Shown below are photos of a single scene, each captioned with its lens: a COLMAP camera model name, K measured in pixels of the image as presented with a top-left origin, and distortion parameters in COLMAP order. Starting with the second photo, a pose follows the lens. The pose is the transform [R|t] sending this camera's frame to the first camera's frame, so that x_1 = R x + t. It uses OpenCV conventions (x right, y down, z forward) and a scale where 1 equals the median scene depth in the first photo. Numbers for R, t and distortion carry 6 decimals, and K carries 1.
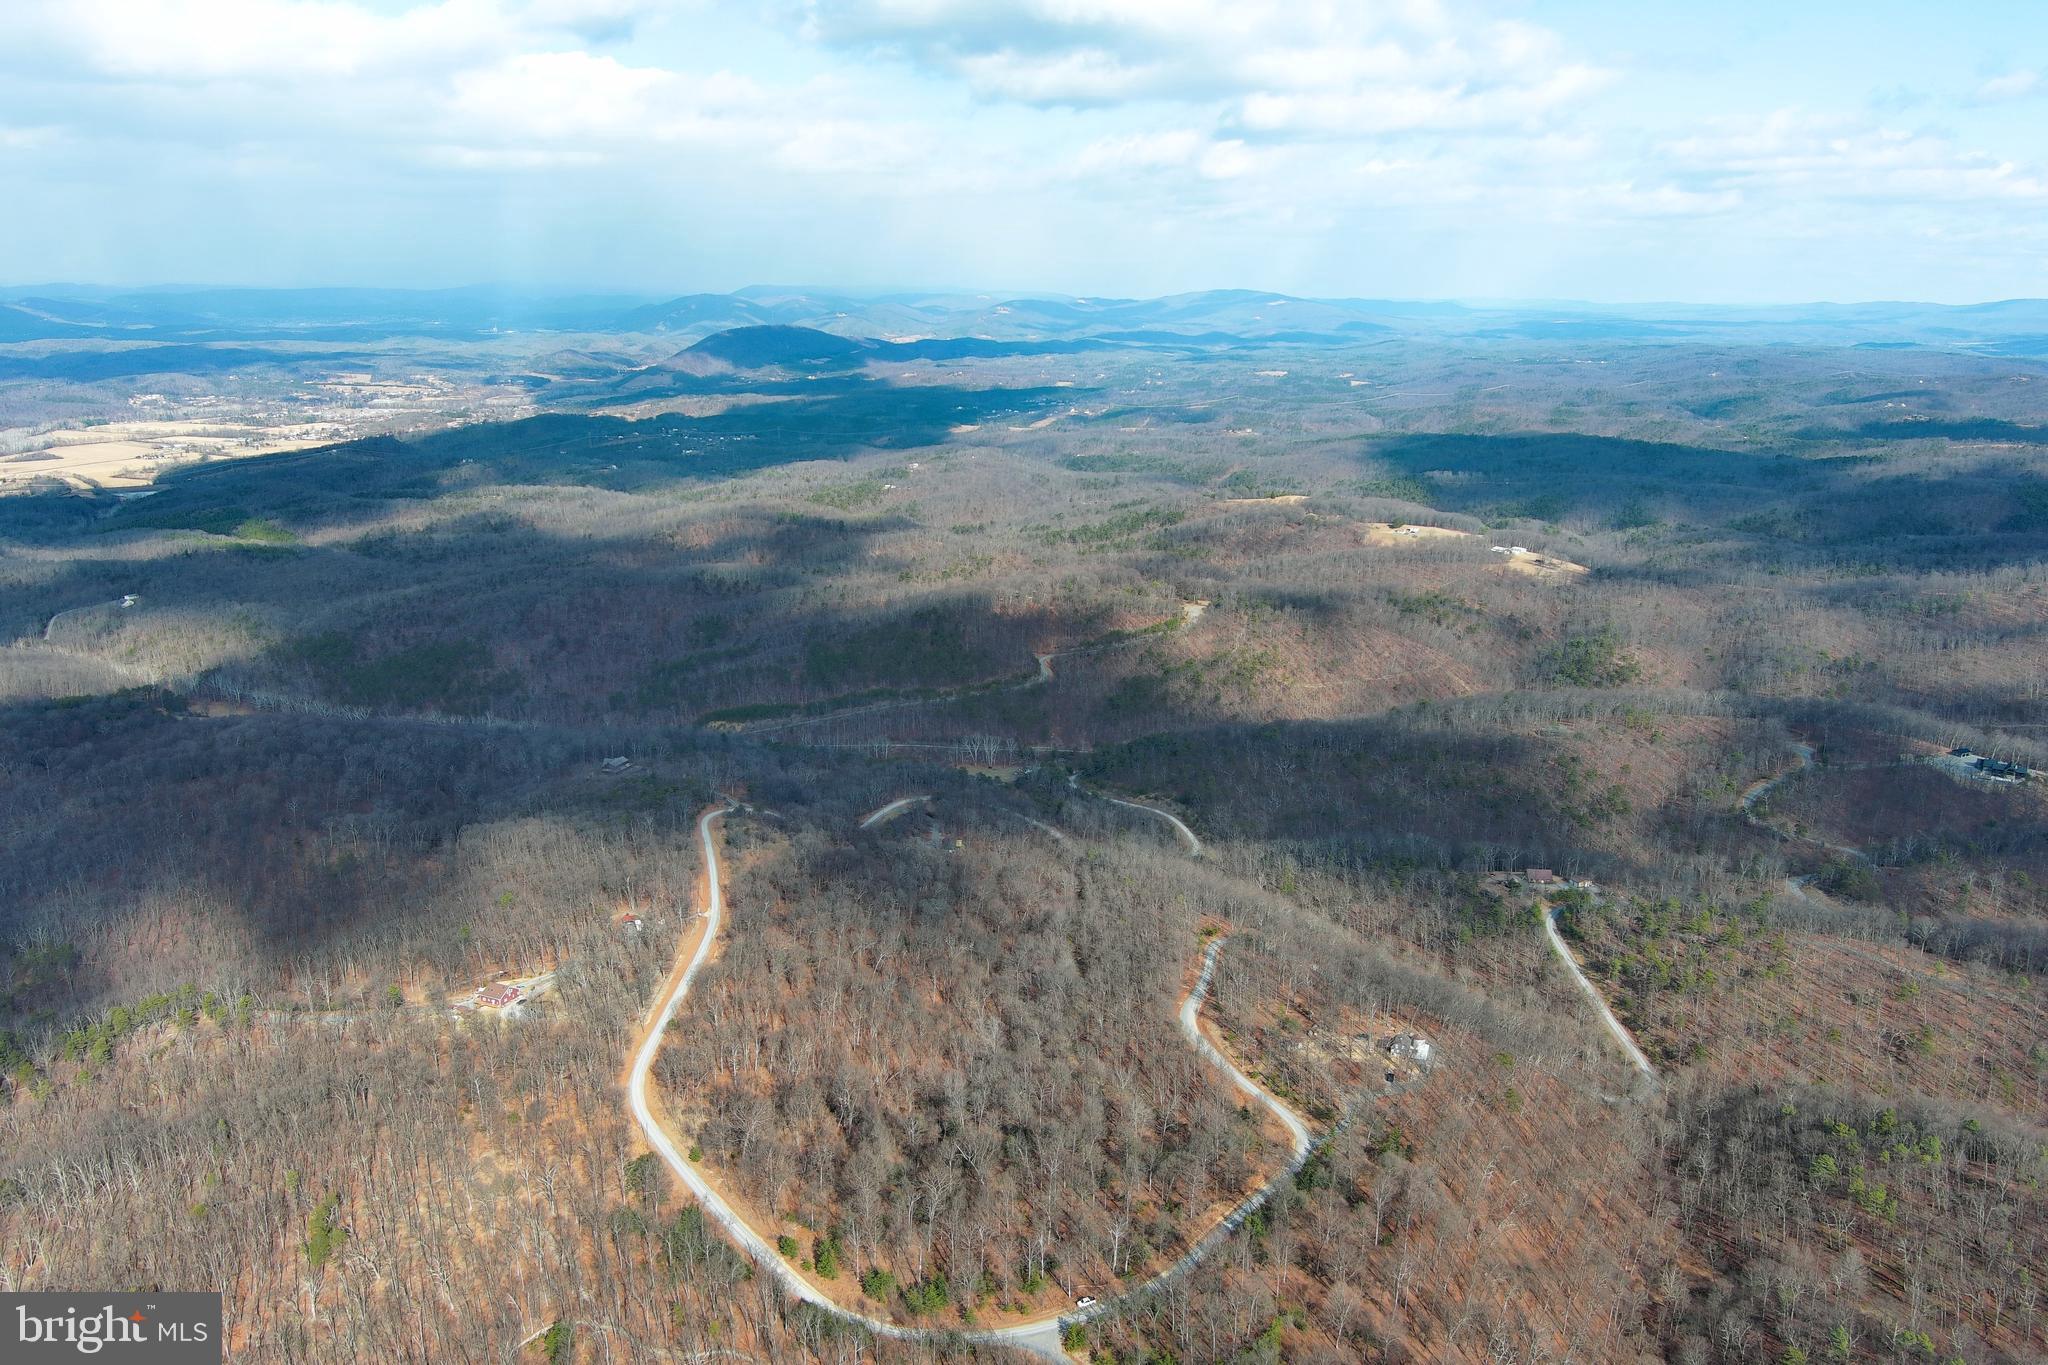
lens RADIAL K [[1585.7, 0, 1030.0], [0, 1585.7, 689.4], [0, 0, 1]] dist [0.020432, -0.018226]
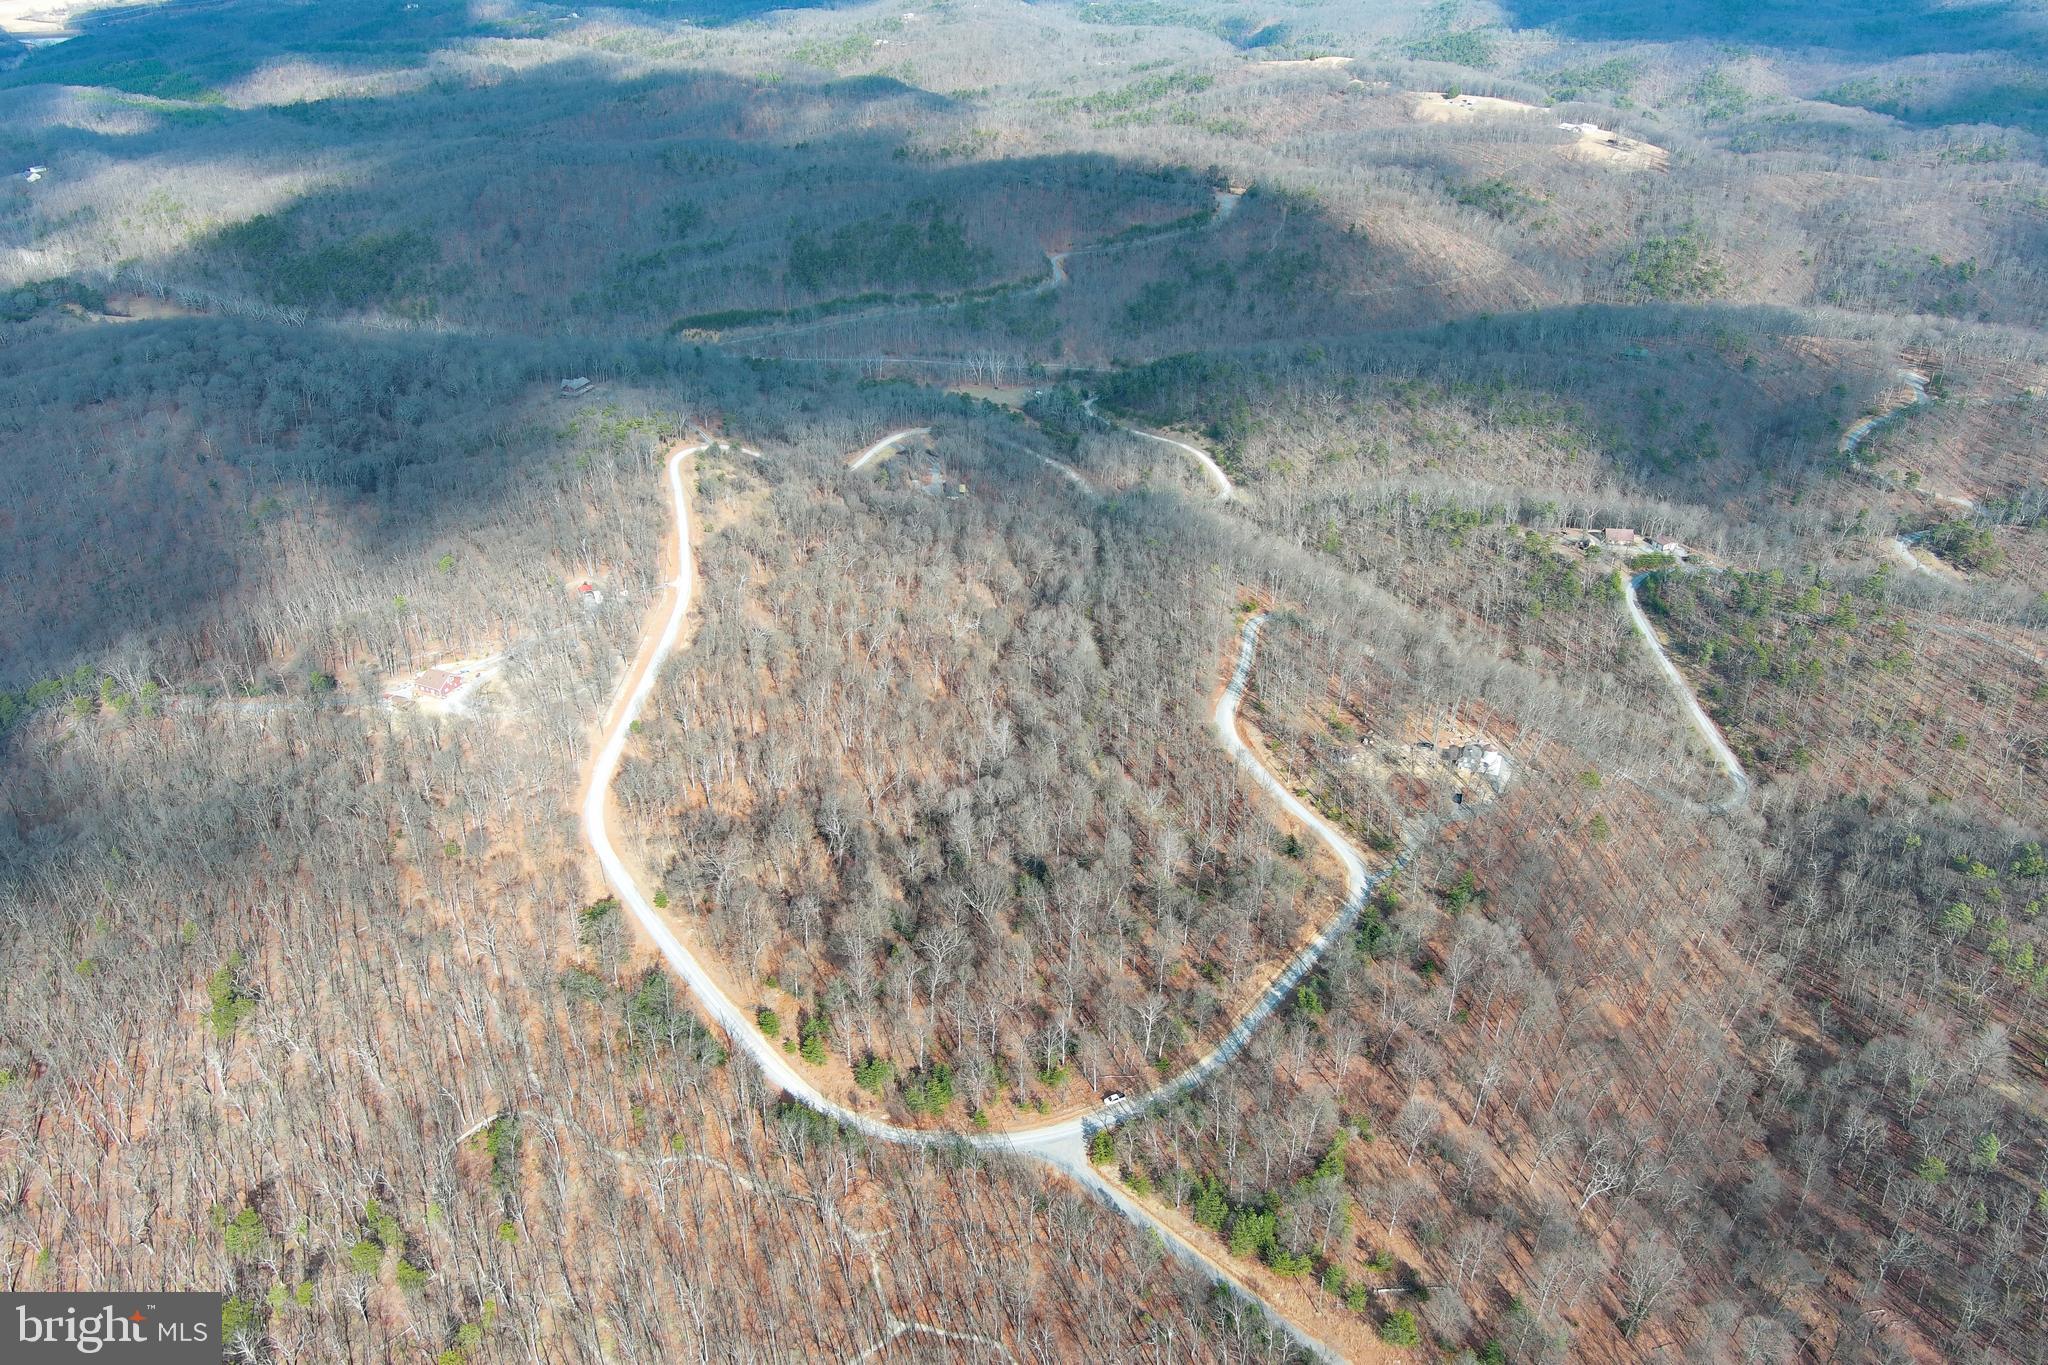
lens RADIAL K [[1585.7, 0, 1026.2], [0, 1585.7, 689.2], [0, 0, 1]] dist [0.020432, -0.018226]
pose [[0.999959, 0.008861, -0.001875, -0.008425], [-0.008071, 0.965685, 0.259590, -0.033649], [0.004111, -0.259565, 0.965717, 0.149511]]
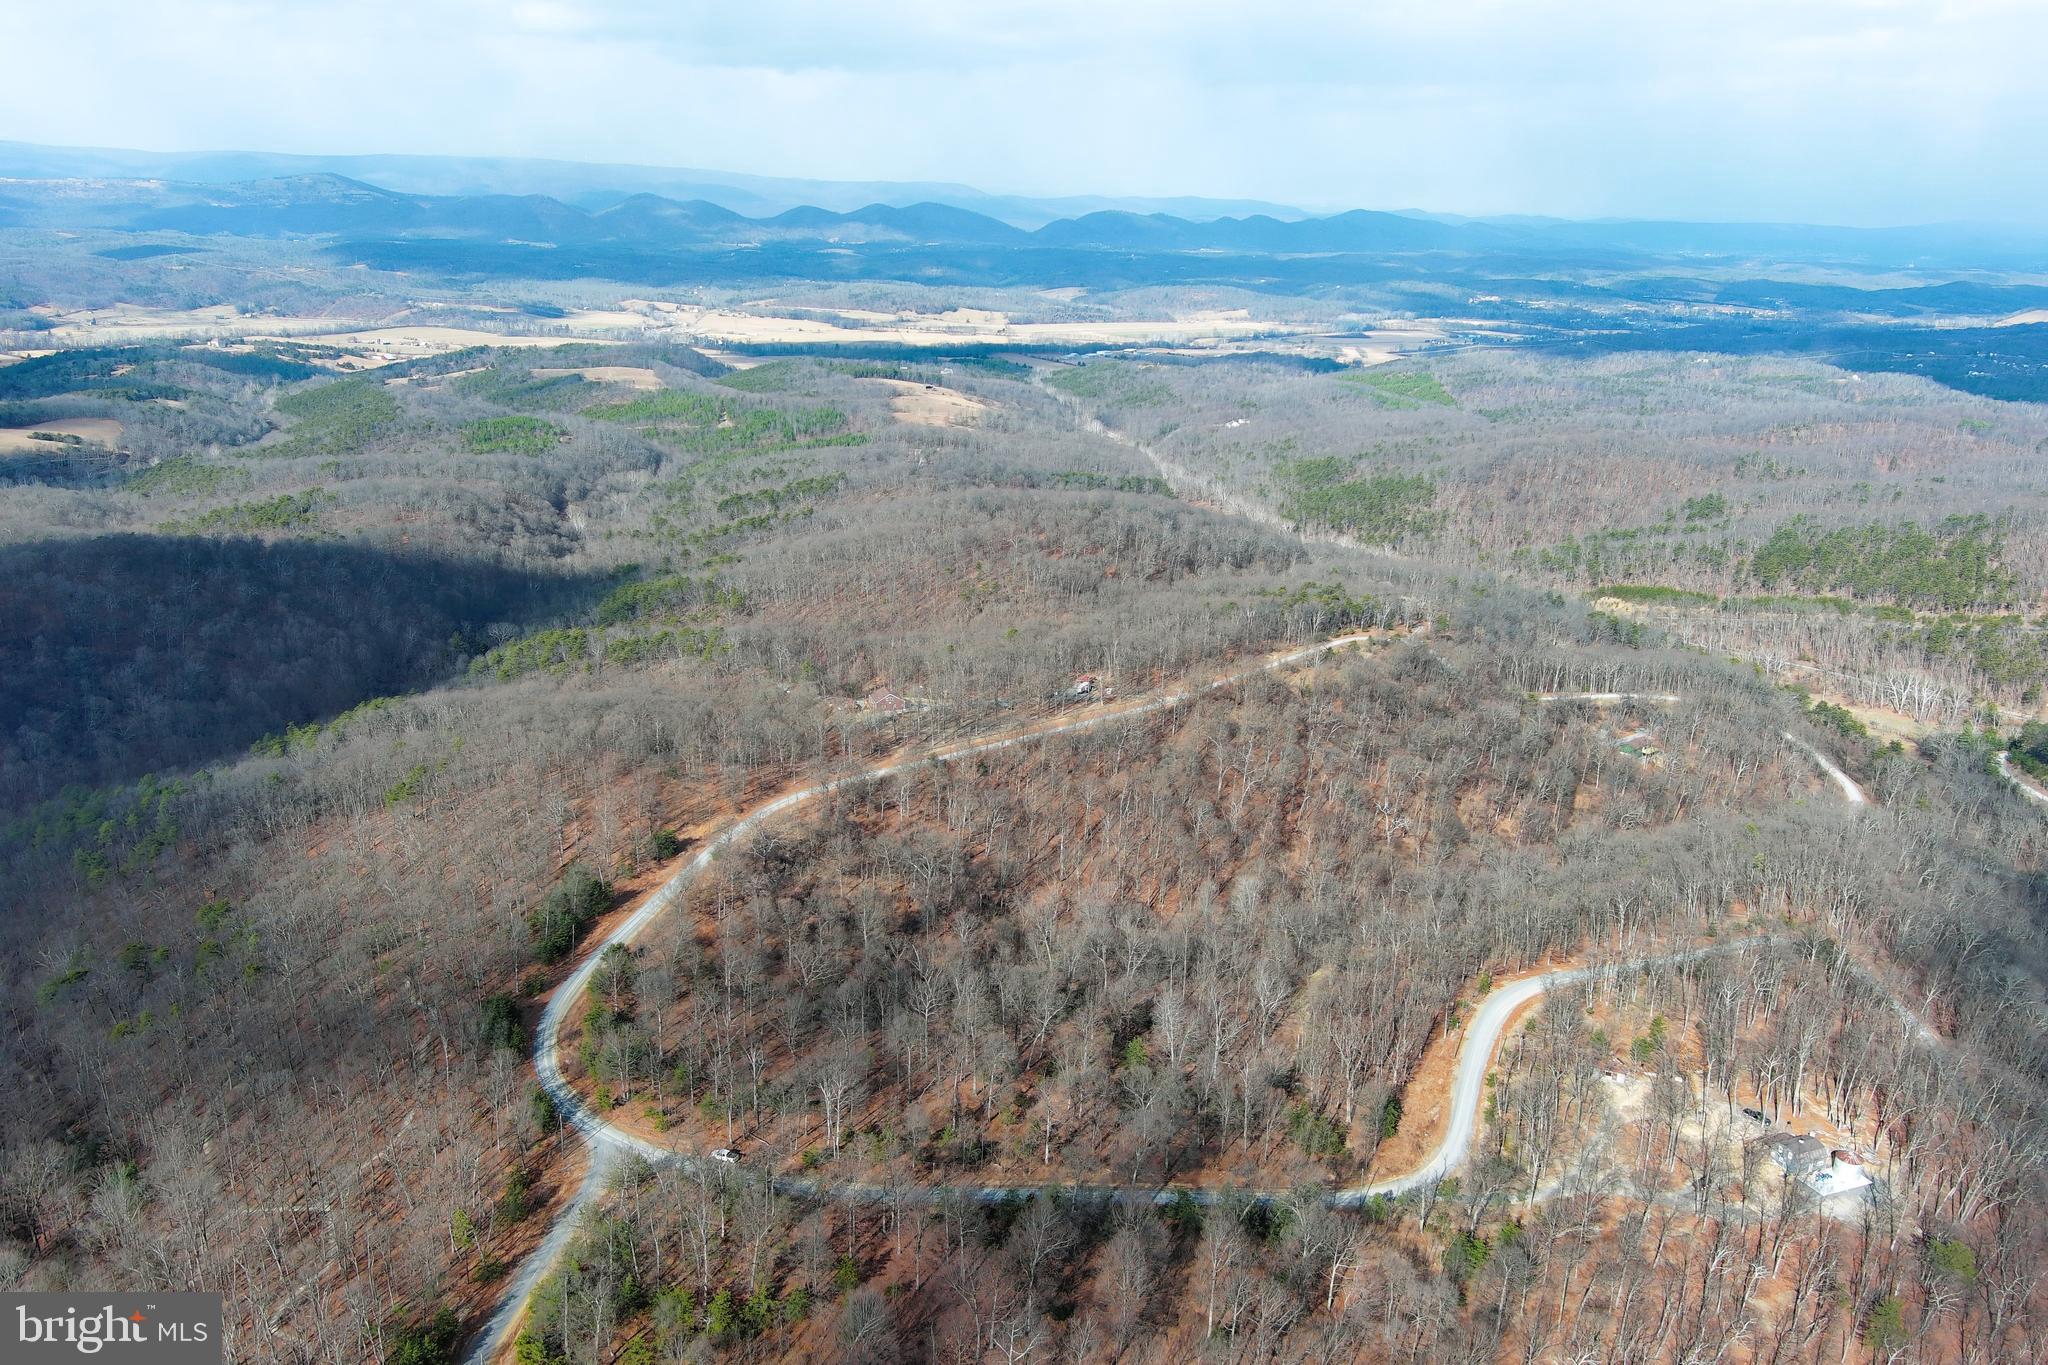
lens RADIAL K [[1585.7, 0, 1030.6], [0, 1585.7, 684.9], [0, 0, 1]] dist [0.020432, -0.018226]
pose [[0.671079, 0.222062, -0.707348, 0.363553], [-0.201729, 0.972784, 0.114007, 0.058103], [0.713413, 0.066185, 0.697611, 0.400579]]
